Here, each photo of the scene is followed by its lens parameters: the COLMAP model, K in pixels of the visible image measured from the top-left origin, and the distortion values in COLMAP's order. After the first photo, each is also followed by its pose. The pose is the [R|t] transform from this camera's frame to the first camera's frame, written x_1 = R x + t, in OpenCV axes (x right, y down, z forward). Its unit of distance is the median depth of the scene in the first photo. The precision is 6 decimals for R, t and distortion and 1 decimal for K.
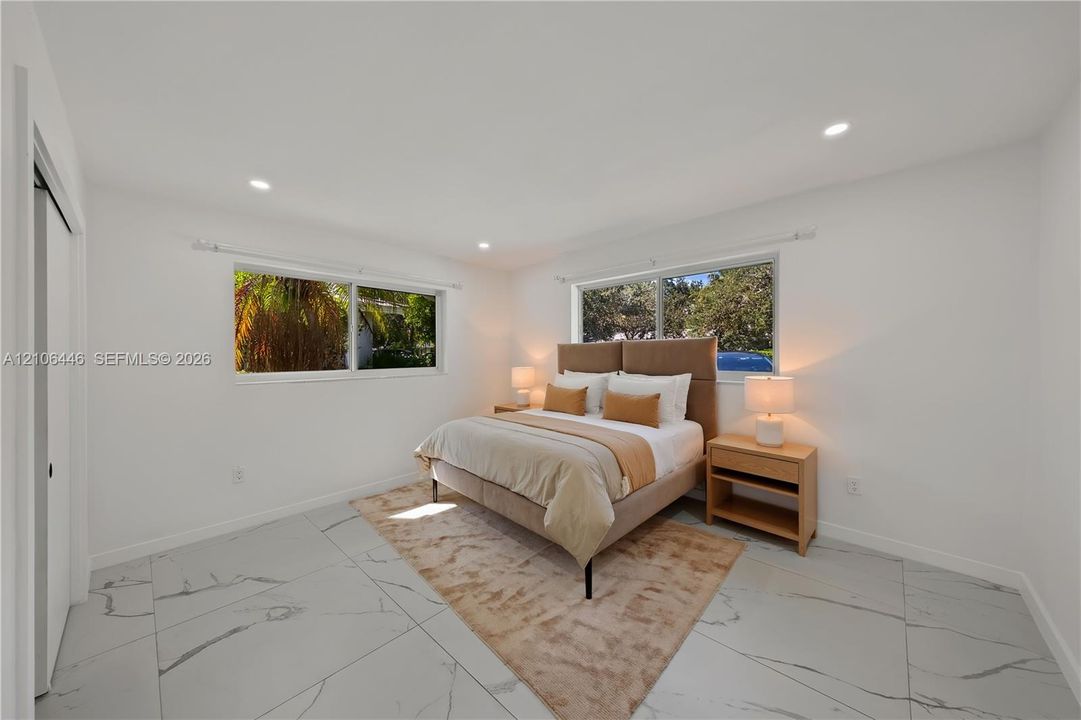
lens RADIAL K [[380.9, 0, 539.9], [0, 380.9, 359.9], [0, 0, 1]] dist [-0.000001, -0.000038]
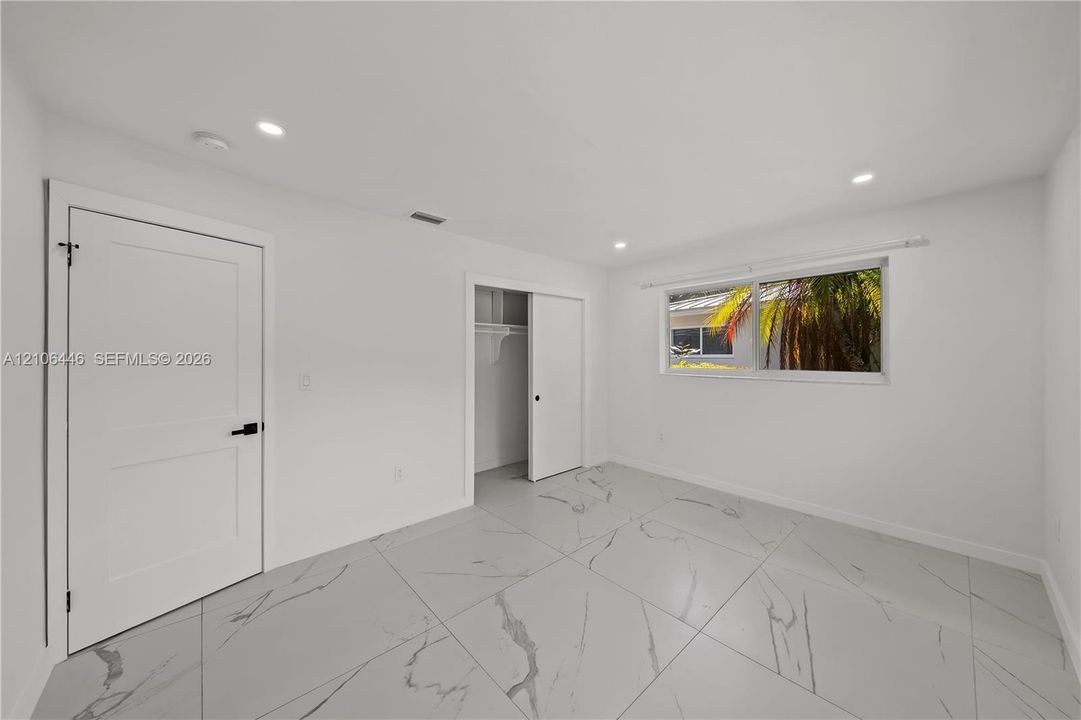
lens RADIAL K [[361.4, 0, 537.1], [0, 361.4, 356.9], [0, 0, 1]] dist [0.000251, -0.000046]
pose [[-0.112553, 0.009819, -0.993597, 0.934918], [-0.011480, 0.999872, 0.011182, -0.019013], [0.993579, 0.012665, -0.112426, 1.010304]]
